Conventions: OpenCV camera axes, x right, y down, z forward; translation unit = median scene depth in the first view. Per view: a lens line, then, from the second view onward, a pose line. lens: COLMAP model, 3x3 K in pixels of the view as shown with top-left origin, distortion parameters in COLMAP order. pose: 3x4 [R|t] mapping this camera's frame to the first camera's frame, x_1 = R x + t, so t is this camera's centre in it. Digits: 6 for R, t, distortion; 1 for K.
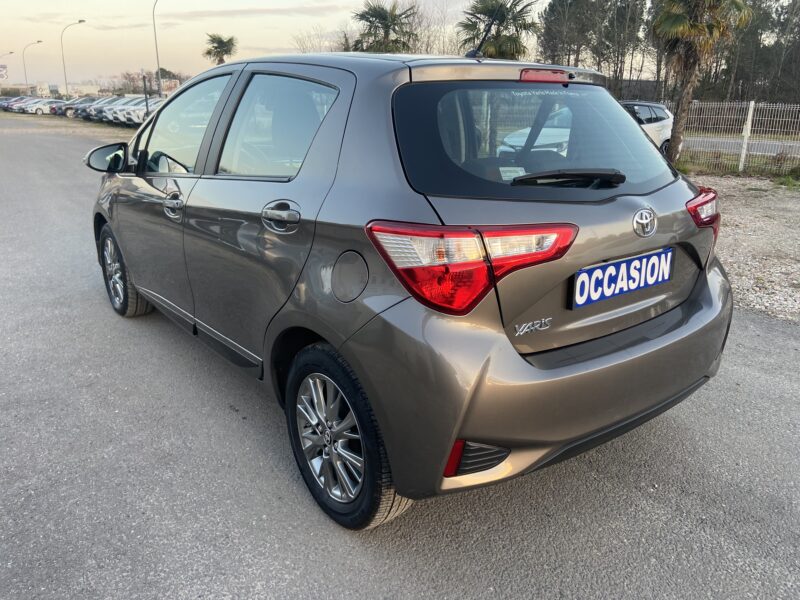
lens RADIAL K [[610.0, 0, 401.6], [0, 610.0, 298.2], [0, 0, 1]] dist [0.129982, -0.155801]
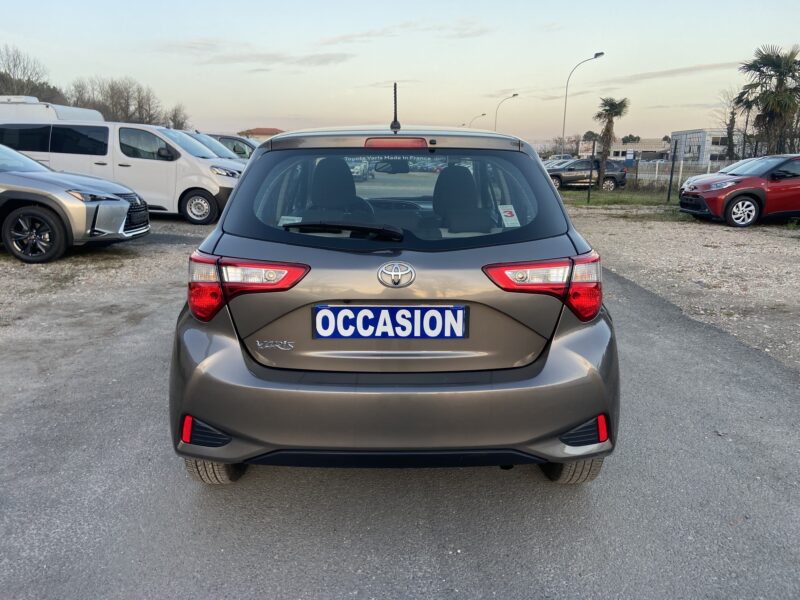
lens RADIAL K [[610.0, 0, 401.6], [0, 610.0, 298.2], [0, 0, 1]] dist [0.129982, -0.155801]
pose [[0.787436, 0.124641, -0.603663, 1.030998], [-0.177215, 0.983773, -0.028040, -0.050947], [0.590372, 0.129058, 0.796746, 0.151219]]
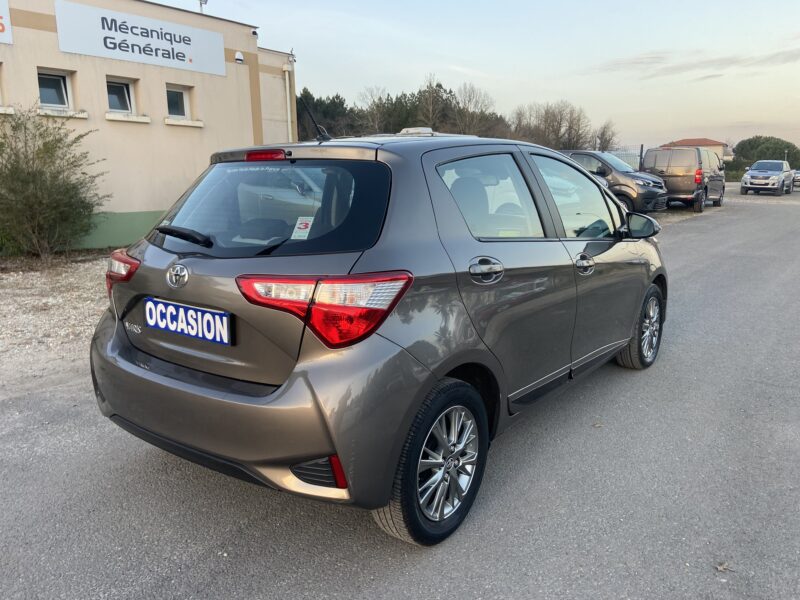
lens RADIAL K [[613.0, 0, 400.0], [0, 613.0, 300.0], [0, 0, 1]] dist [0.128603, -0.148068]
pose [[0.242546, 0.171498, -0.954861, 1.597286], [-0.275116, 0.956004, 0.101820, -0.308015], [0.930313, 0.238001, 0.279057, 1.050919]]
